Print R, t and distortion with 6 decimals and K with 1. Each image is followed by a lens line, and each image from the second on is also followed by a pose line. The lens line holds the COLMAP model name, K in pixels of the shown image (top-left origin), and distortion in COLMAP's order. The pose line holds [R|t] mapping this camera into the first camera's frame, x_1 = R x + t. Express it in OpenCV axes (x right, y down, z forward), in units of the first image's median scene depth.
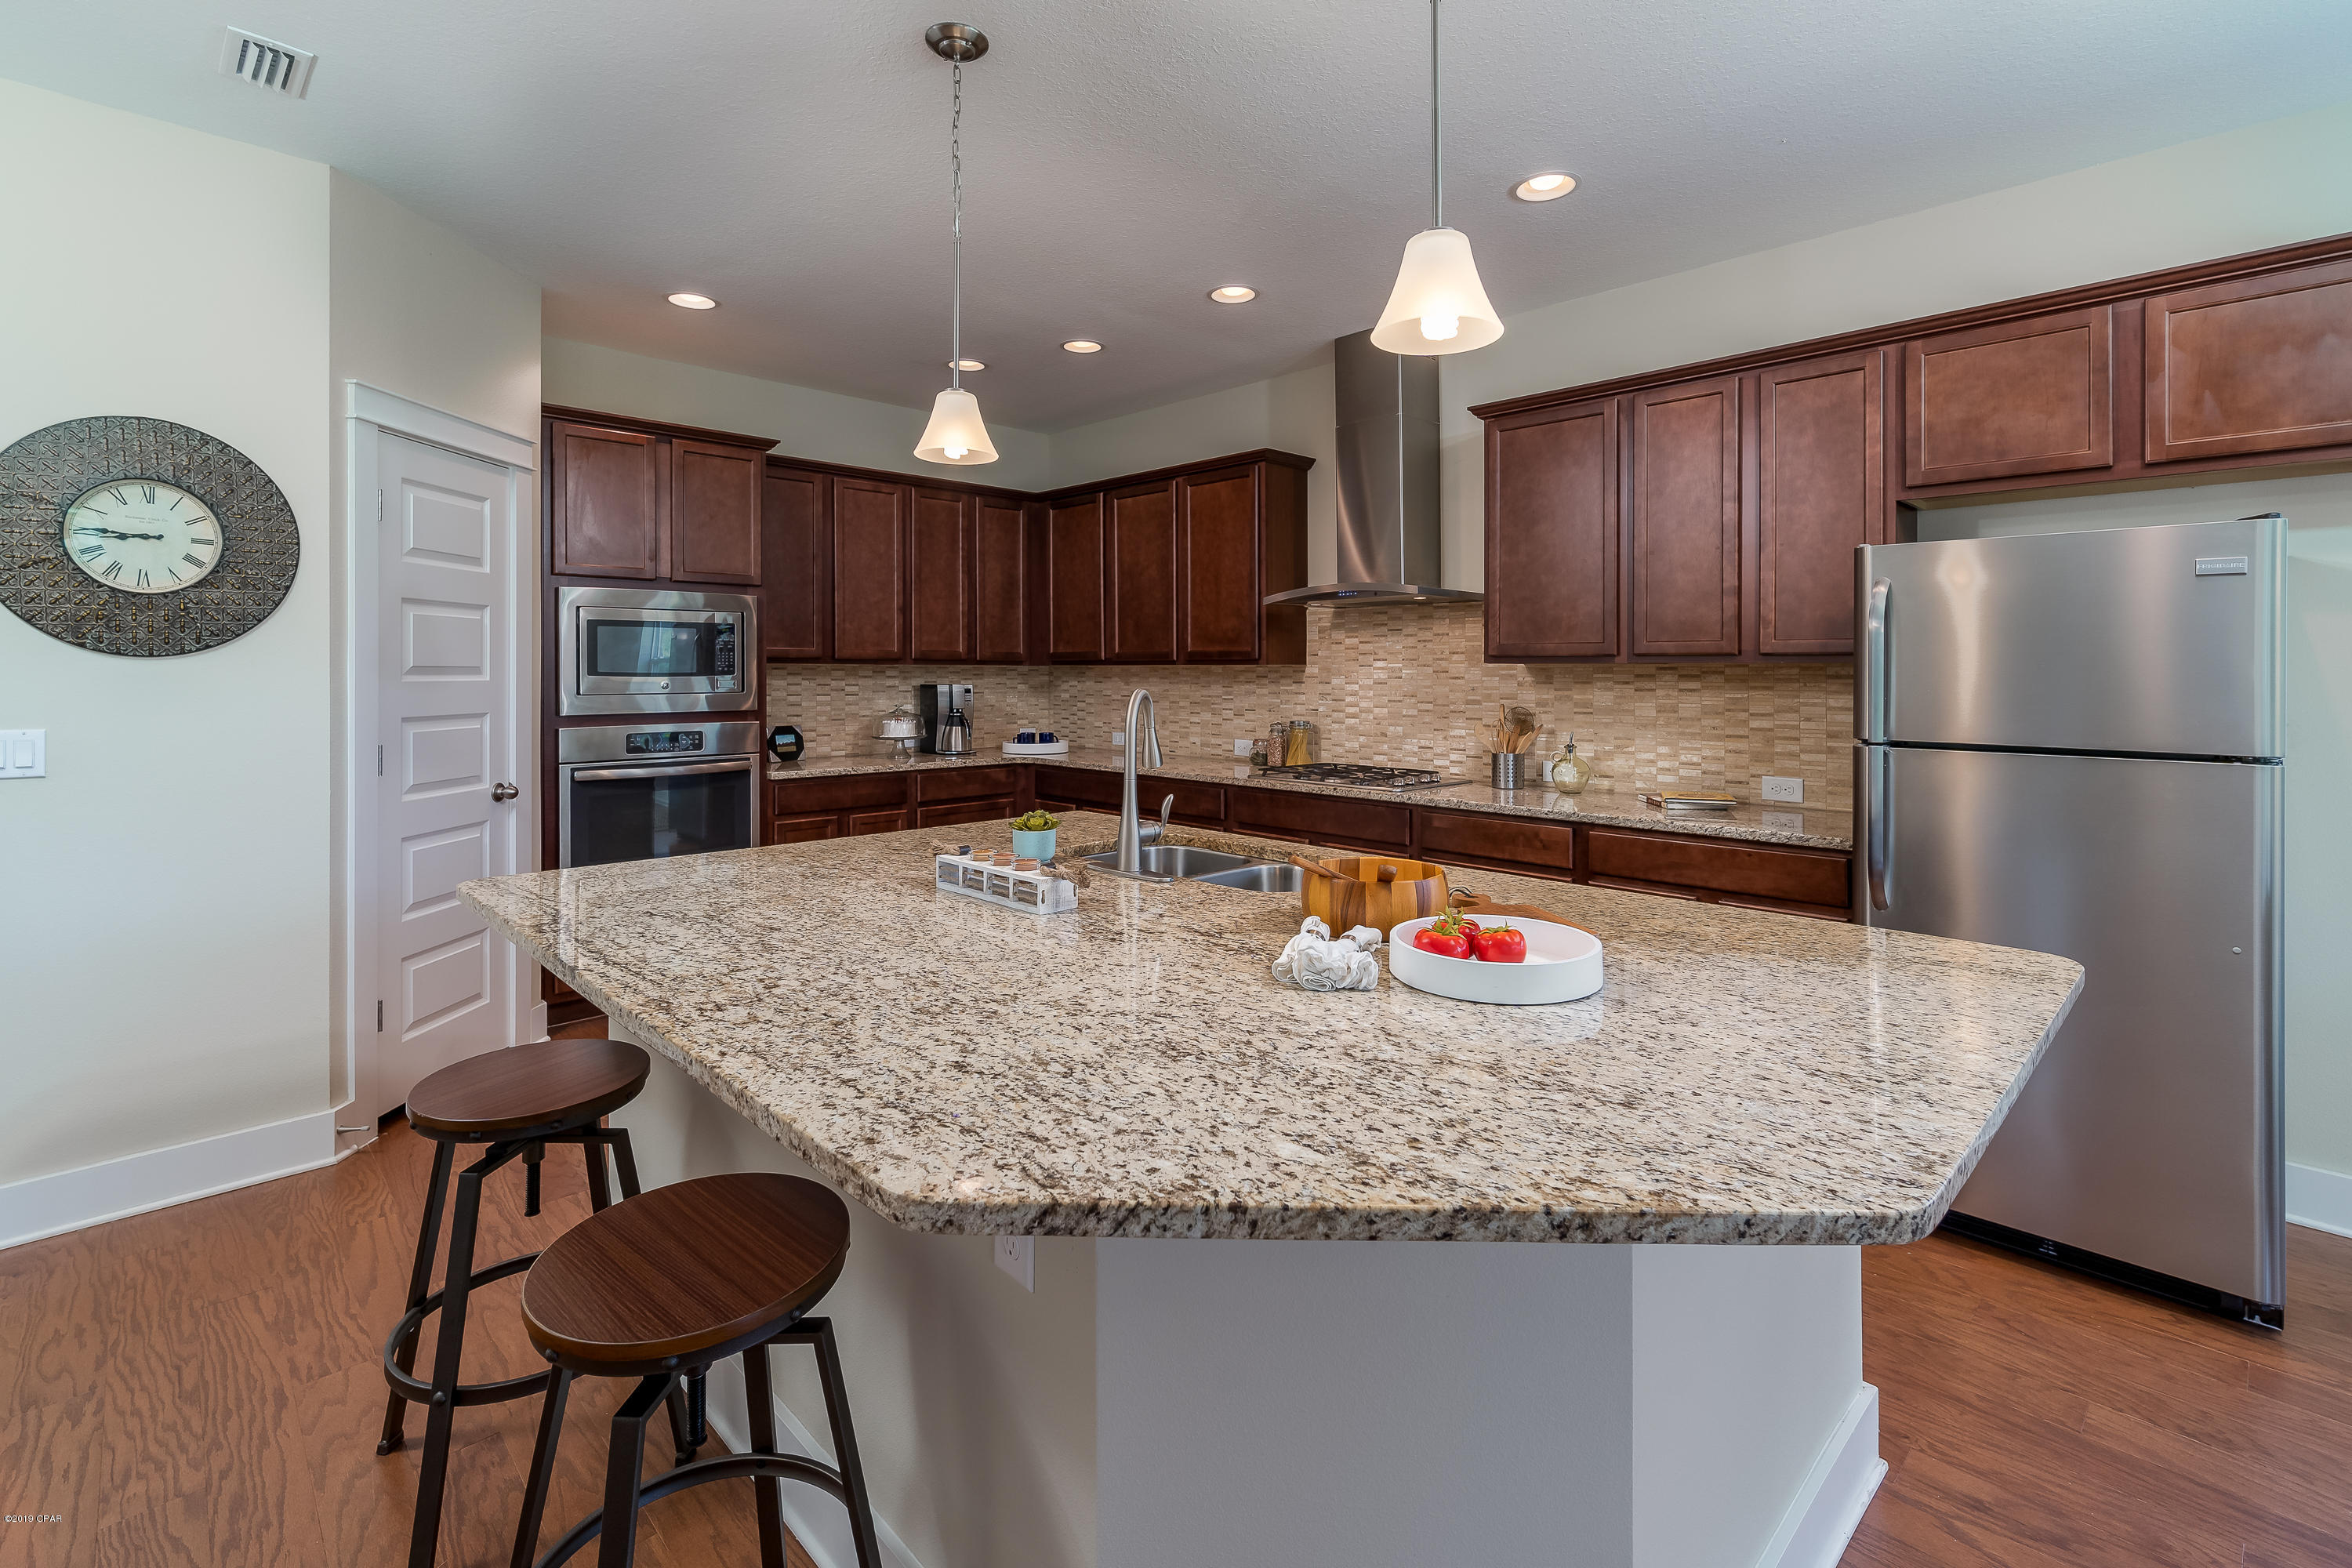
lens RADIAL K [[1059.4, 0, 1174.6], [0, 1059.4, 673.8], [0, 0, 1]] dist [-0.000884, 0.000045]
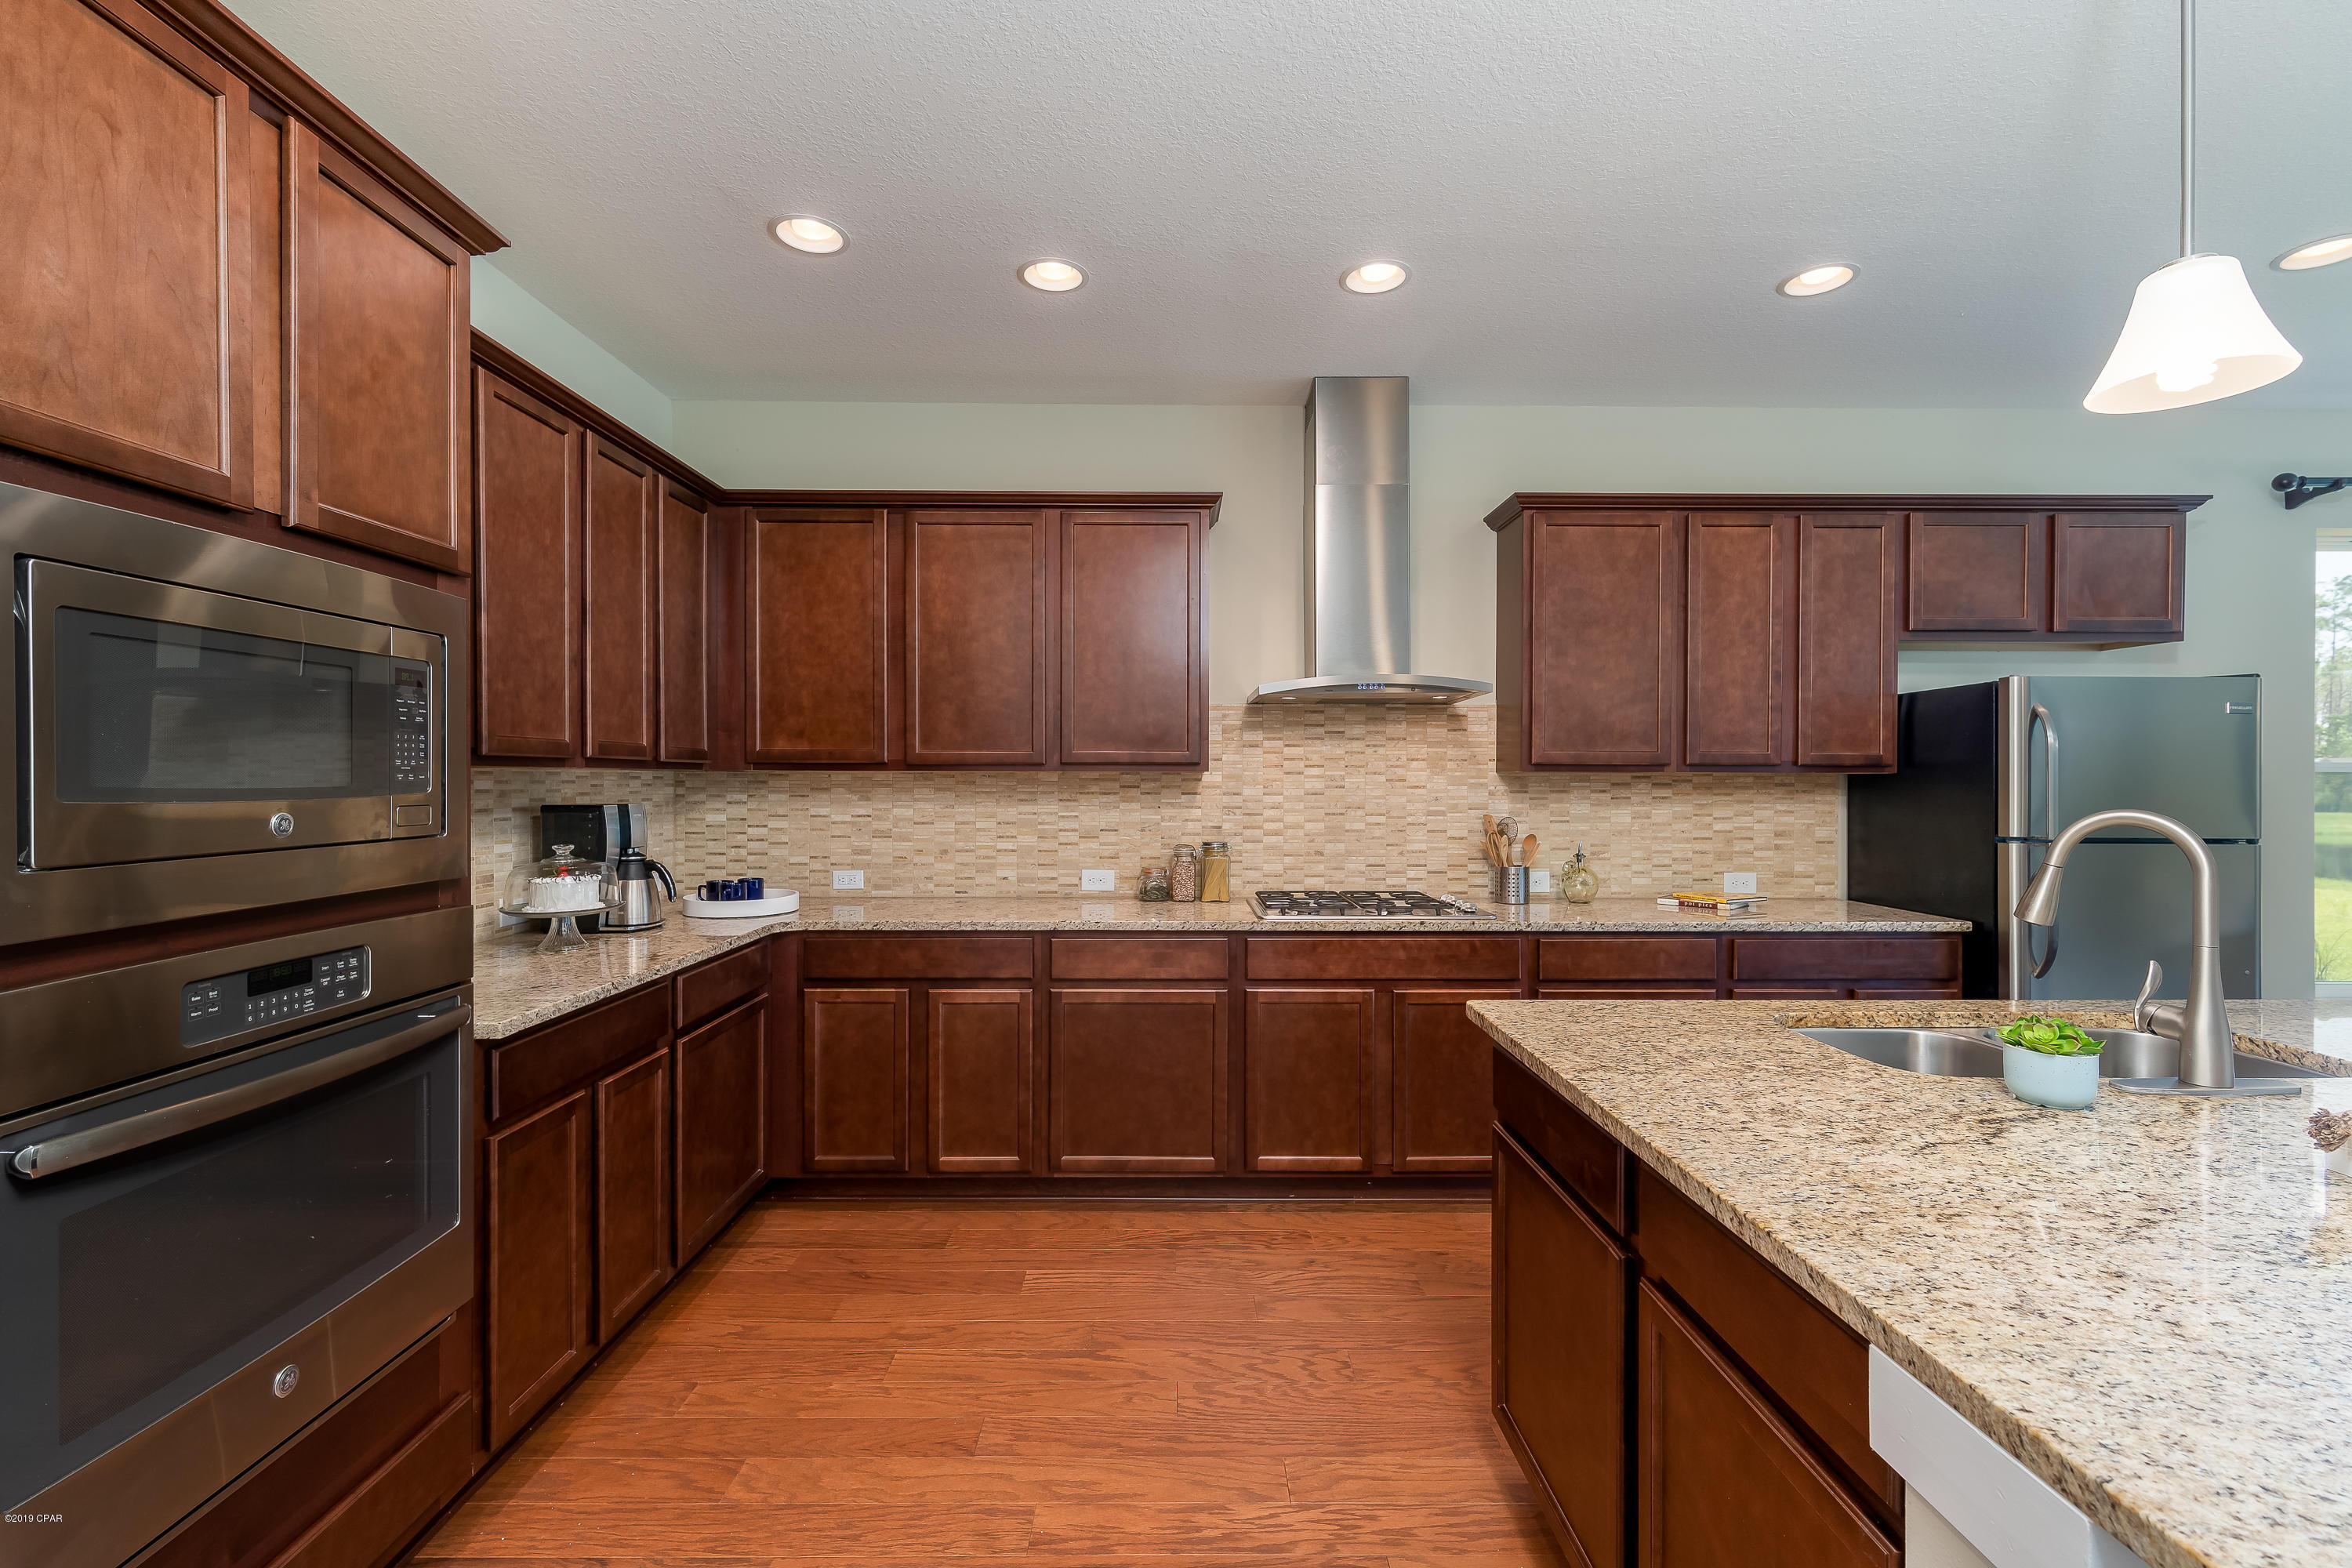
lens RADIAL K [[1011.2, 0, 1176.0], [0, 1011.2, 784.0], [0, 0, 1]] dist [0.002524, 0.000084]
pose [[0.687168, -0.006228, 0.726472, -0.517338], [0.001301, 0.999972, 0.007343, -0.005512], [-0.726497, -0.004101, 0.687157, 0.560851]]
